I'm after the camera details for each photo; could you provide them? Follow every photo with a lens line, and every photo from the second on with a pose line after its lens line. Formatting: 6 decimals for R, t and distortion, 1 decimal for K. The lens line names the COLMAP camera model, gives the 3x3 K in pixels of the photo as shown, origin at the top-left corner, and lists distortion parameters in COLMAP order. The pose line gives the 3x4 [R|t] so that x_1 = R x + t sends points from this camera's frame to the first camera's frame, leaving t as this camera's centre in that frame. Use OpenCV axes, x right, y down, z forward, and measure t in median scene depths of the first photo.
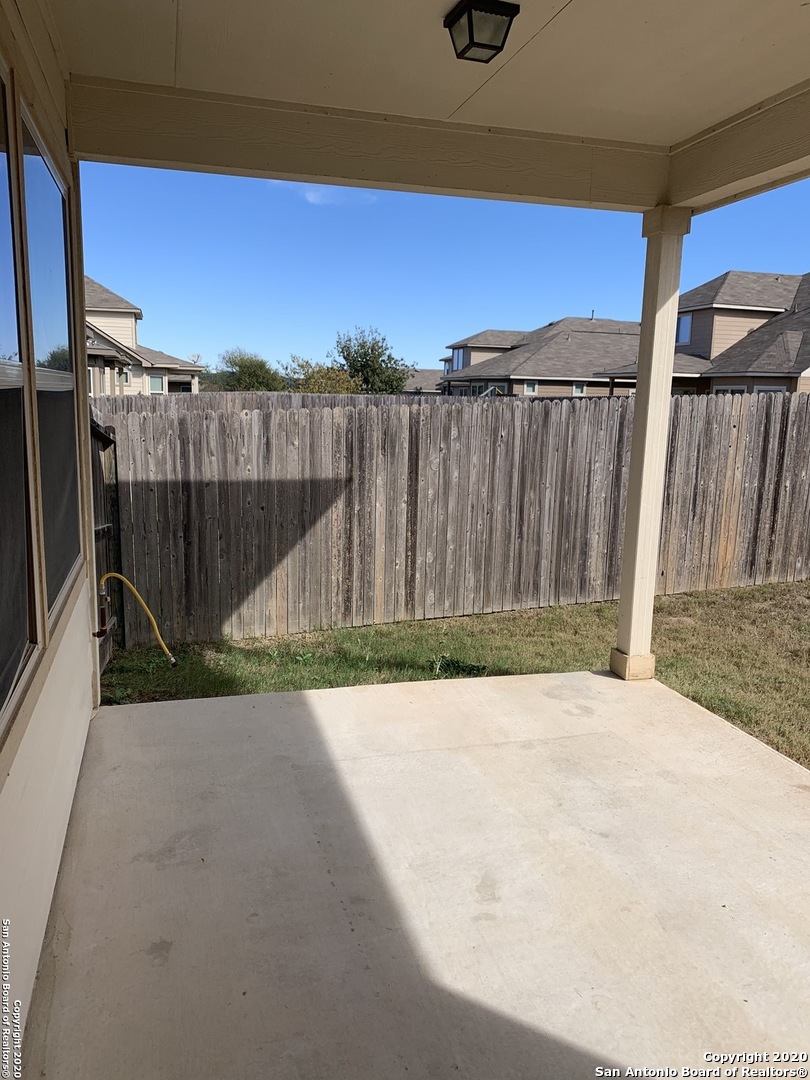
lens RADIAL K [[809.3, 0, 401.7], [0, 809.3, 542.8], [0, 0, 1]] dist [0.003891, -0.024741]
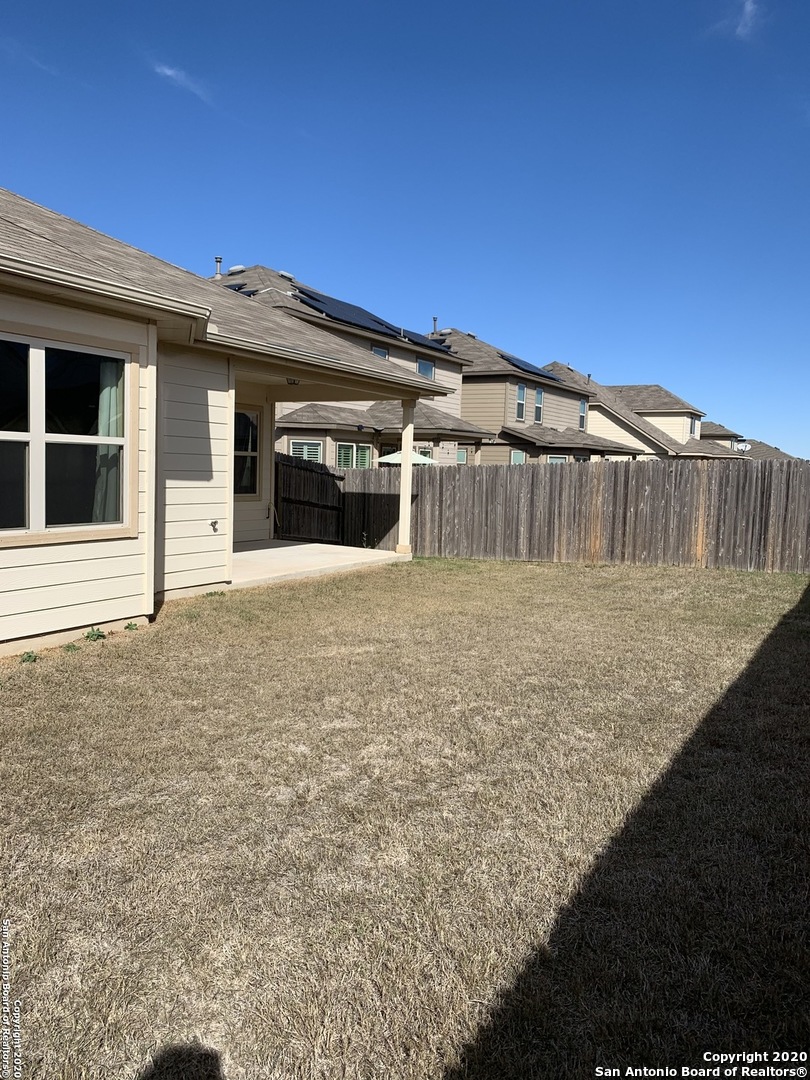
lens RADIAL K [[809.3, 0, 410.1], [0, 809.3, 537.8], [0, 0, 1]] dist [0.003891, -0.024741]
pose [[0.705716, 0.060087, -0.705942, 1.595360], [-0.142755, 0.988021, -0.058612, 0.188696], [0.693964, 0.142140, 0.705841, -0.705640]]
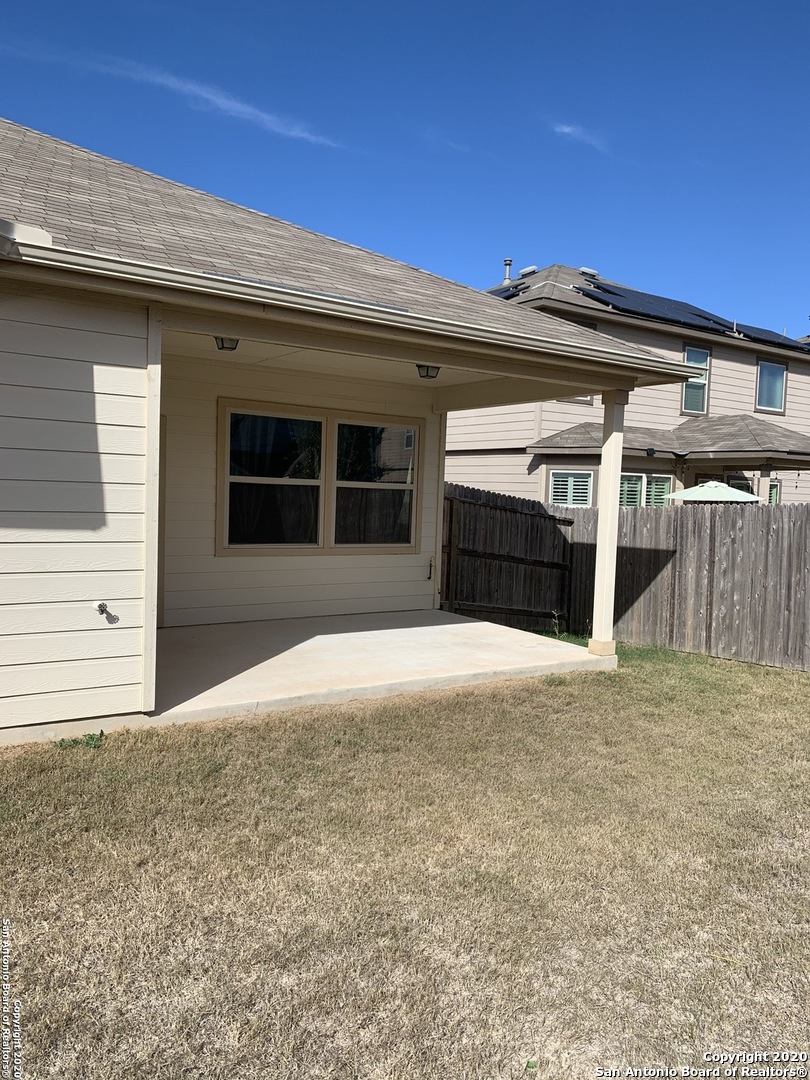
lens RADIAL K [[809.3, 0, 403.1], [0, 809.3, 536.0], [0, 0, 1]] dist [0.003891, -0.024741]
pose [[0.304277, 0.039378, -0.951769, 1.189851], [-0.198819, 0.979766, -0.023025, 0.030116], [0.931604, 0.196236, 0.305949, 0.037232]]
